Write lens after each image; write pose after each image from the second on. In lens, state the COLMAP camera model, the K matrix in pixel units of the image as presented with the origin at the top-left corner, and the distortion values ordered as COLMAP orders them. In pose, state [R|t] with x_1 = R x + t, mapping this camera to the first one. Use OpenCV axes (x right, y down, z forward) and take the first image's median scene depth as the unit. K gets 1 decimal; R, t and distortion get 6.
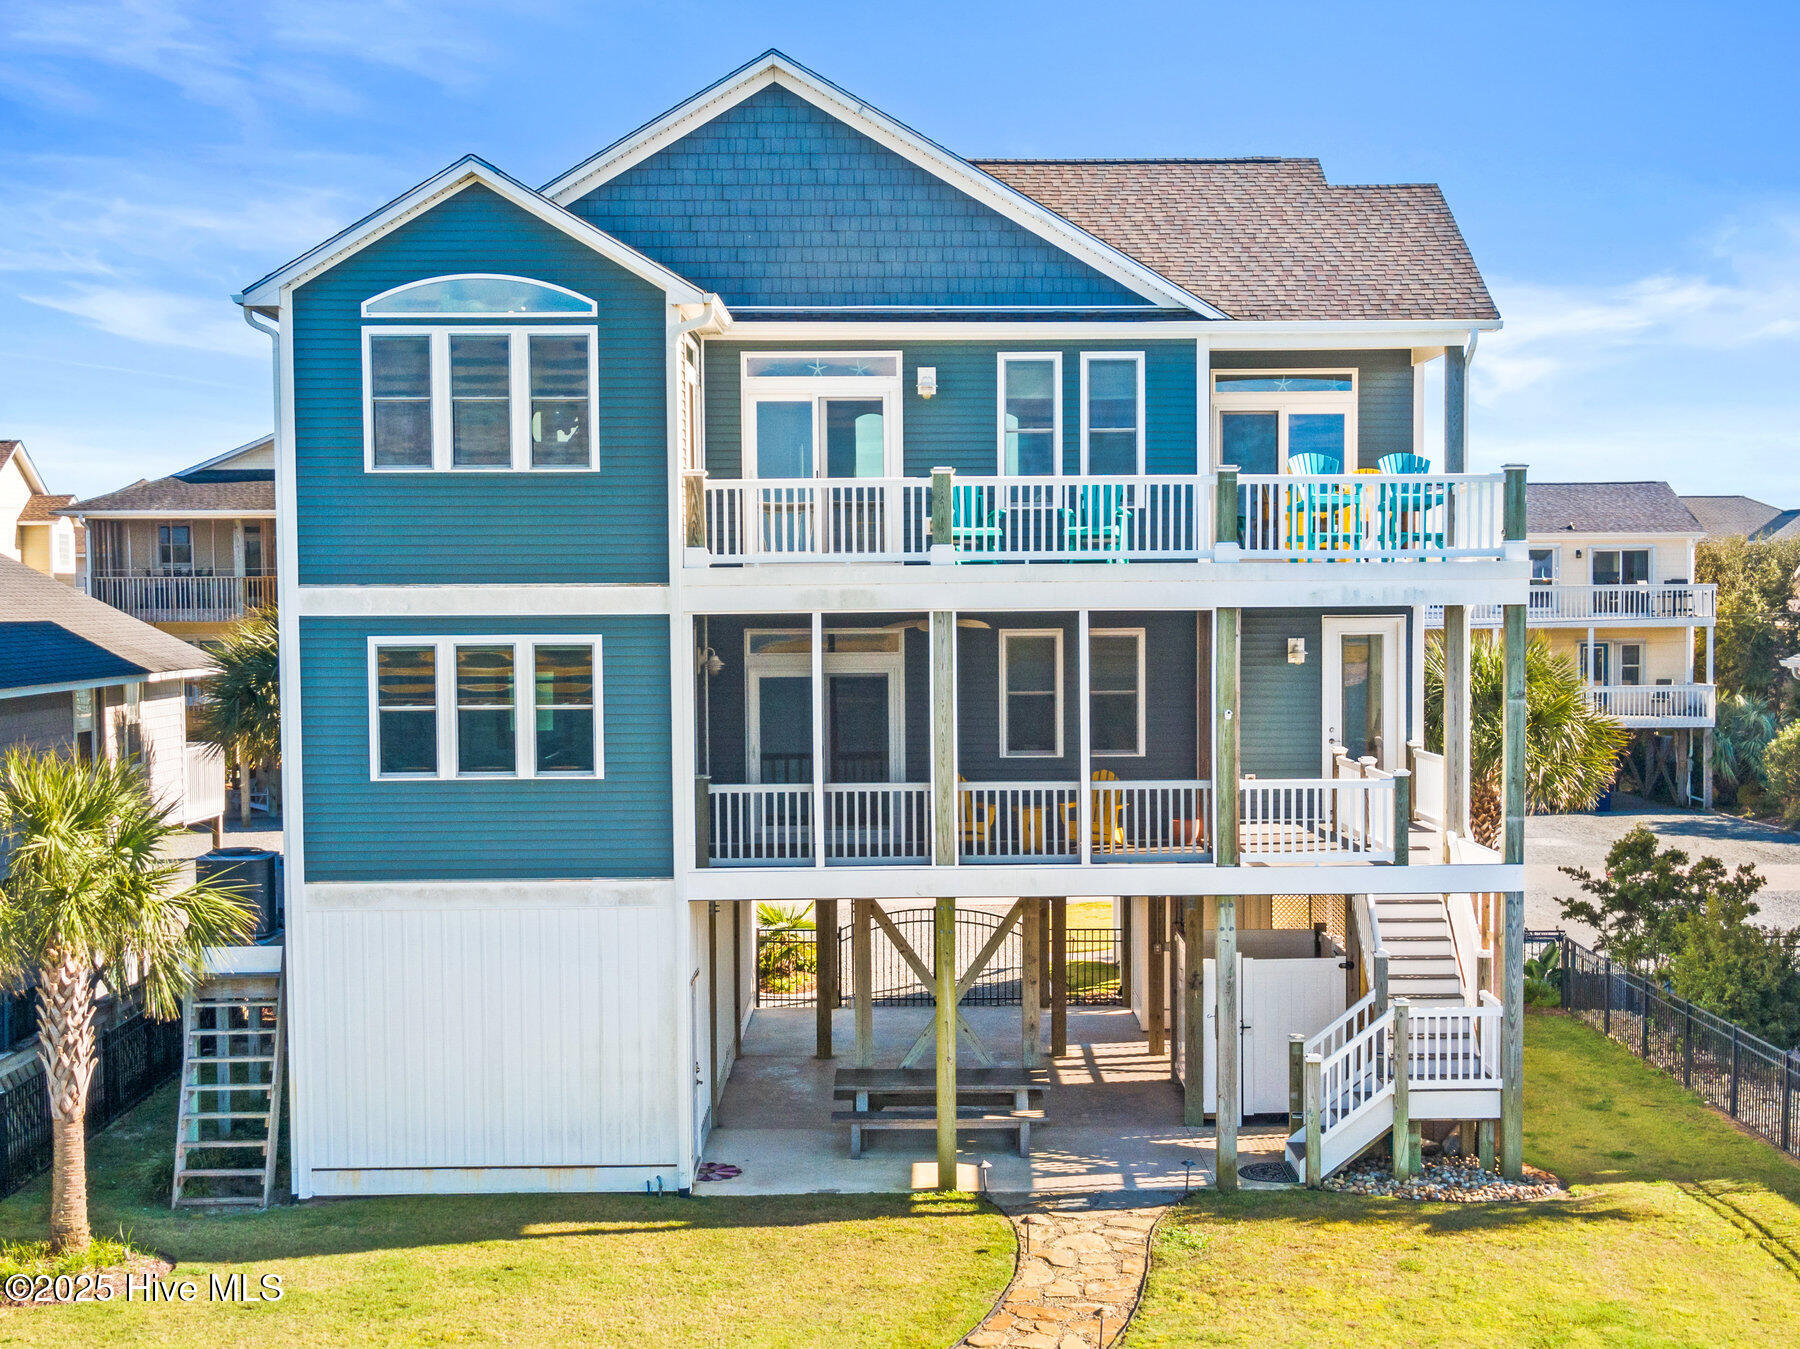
lens RADIAL K [[2580.4, 0, 961.6], [0, 2580.4, 735.8], [0, 0, 1]] dist [0.035643, -0.084927]
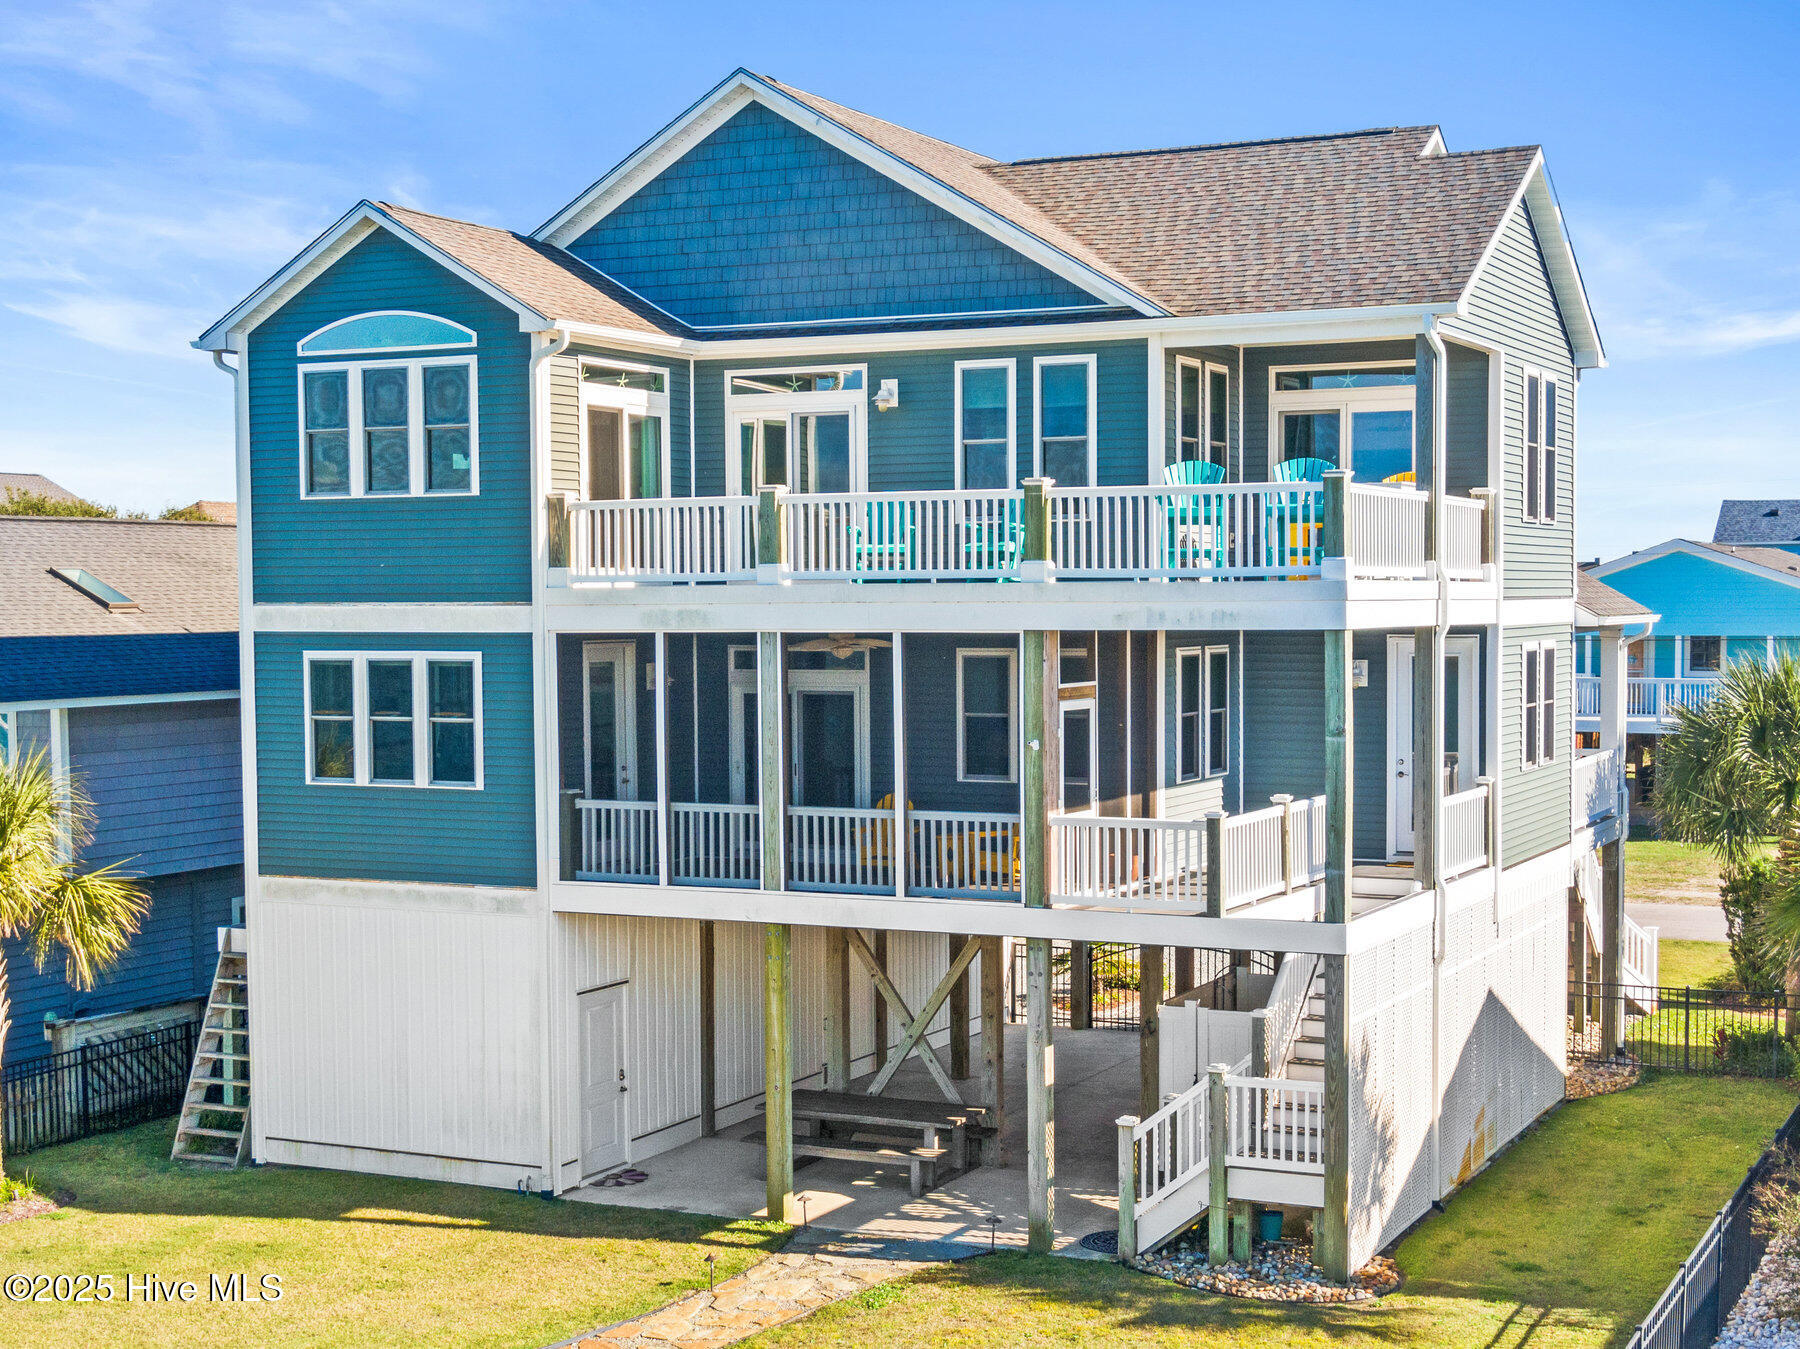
lens RADIAL K [[2580.4, 0, 961.6], [0, 2580.4, 735.8], [0, 0, 1]] dist [0.035643, -0.084927]
pose [[0.894314, 0.026315, -0.446665, 0.489552], [-0.024691, 0.999650, 0.009458, -0.019414], [0.446758, 0.002570, 0.894651, 0.151217]]
